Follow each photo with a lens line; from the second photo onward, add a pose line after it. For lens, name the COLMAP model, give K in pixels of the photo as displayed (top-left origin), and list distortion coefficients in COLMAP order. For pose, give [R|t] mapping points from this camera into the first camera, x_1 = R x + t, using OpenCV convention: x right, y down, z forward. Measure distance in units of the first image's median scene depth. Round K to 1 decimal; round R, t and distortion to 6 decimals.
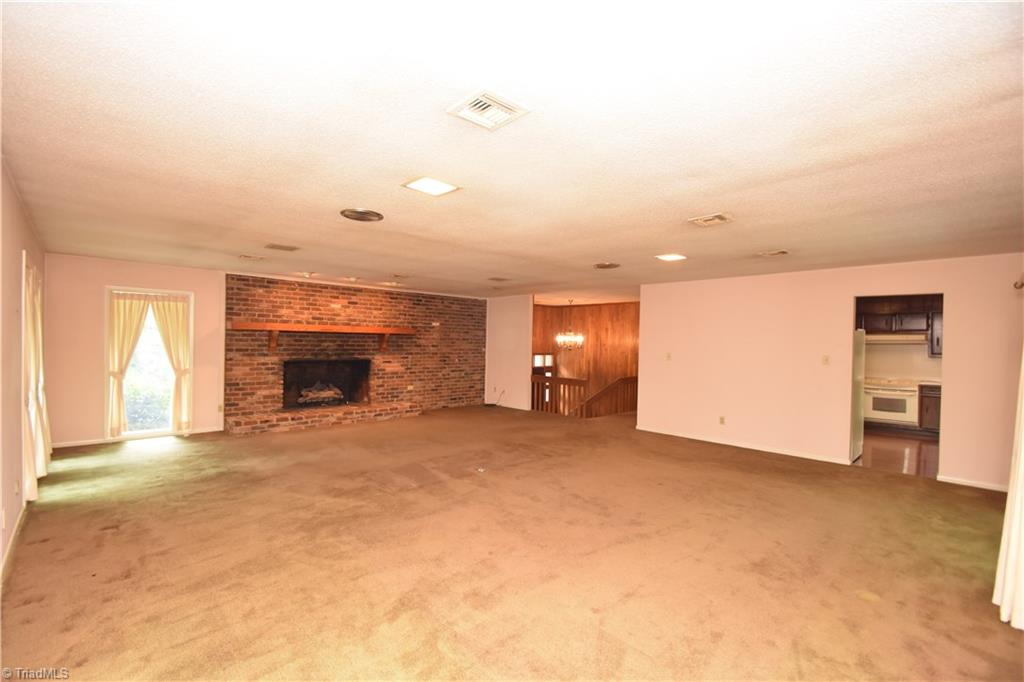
lens RADIAL K [[450.4, 0, 509.4], [0, 450.4, 347.1], [0, 0, 1]] dist [-0.003818, -0.005565]
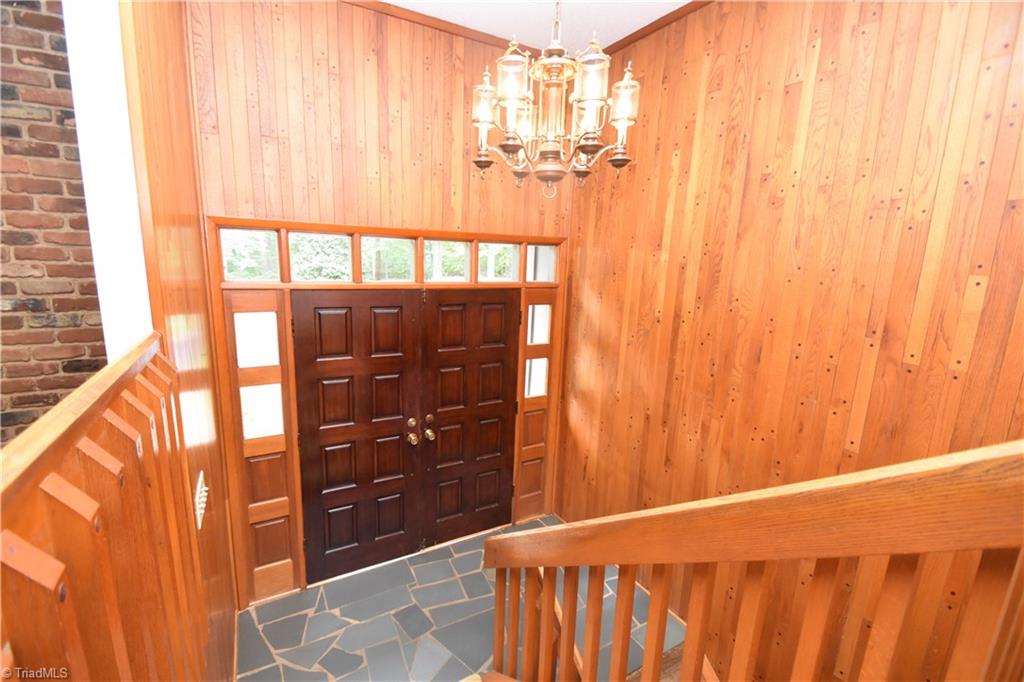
lens RADIAL K [[450.4, 0, 493.5], [0, 450.4, 346.9], [0, 0, 1]] dist [-0.003818, -0.005565]
pose [[0.965934, 0.056450, -0.252558, 0.194186], [-0.011685, 0.984438, 0.175343, 0.046424], [0.258526, -0.166418, 0.951561, 1.013074]]
